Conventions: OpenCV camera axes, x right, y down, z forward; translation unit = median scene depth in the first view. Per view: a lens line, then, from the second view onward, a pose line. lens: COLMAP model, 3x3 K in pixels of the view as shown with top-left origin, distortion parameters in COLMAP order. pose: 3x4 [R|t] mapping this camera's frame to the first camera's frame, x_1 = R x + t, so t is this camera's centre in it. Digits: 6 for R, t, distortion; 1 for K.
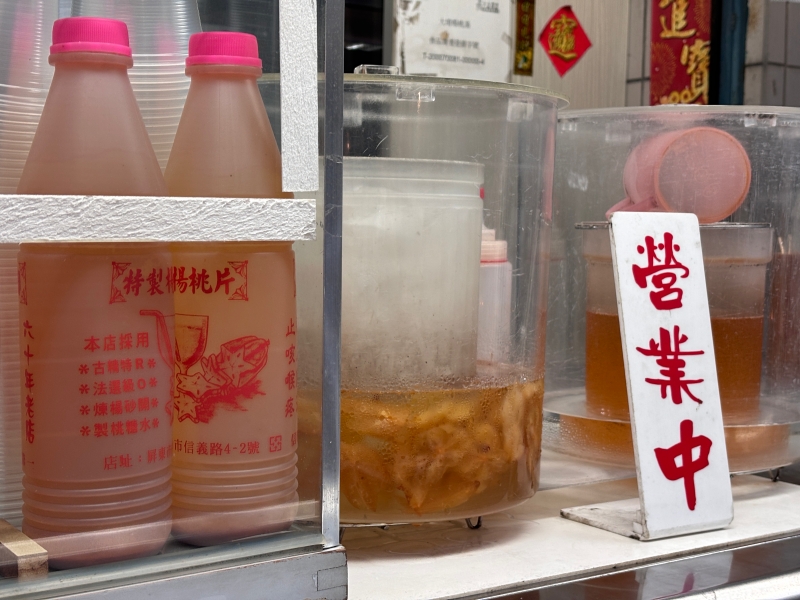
lens RADIAL K [[1309.9, 0, 399.7], [0, 1309.9, 300.7], [0, 0, 1]] dist [0.051914, 0.000000]
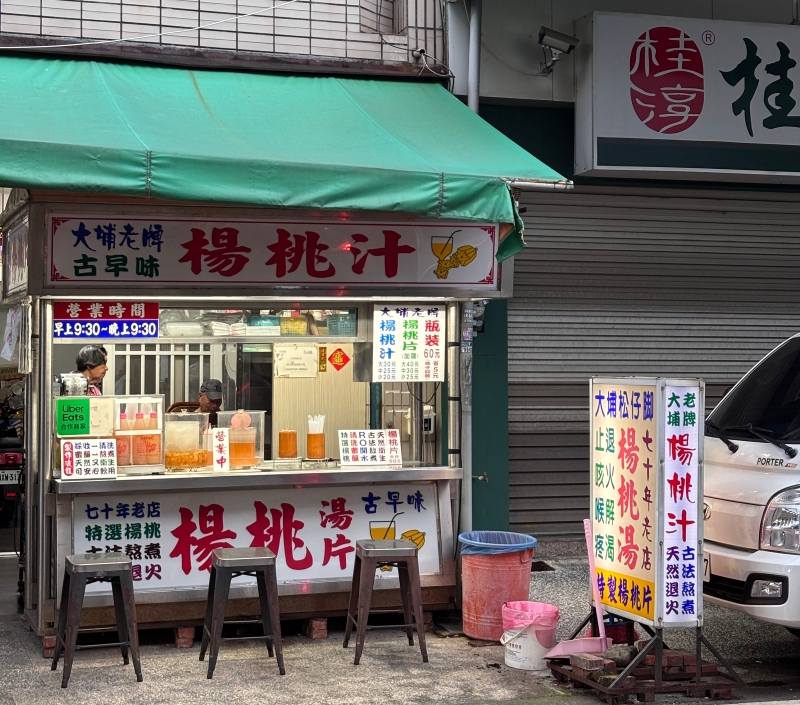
lens RADIAL K [[1695.9, 0, 400.2], [0, 1695.9, 352.1], [0, 0, 1]] dist [0.083010, 0.000000]
pose [[0.968905, -0.021854, -0.246467, 3.594697], [0.005518, 0.997753, -0.066775, 0.150578], [0.247373, 0.063338, 0.966848, -8.130935]]
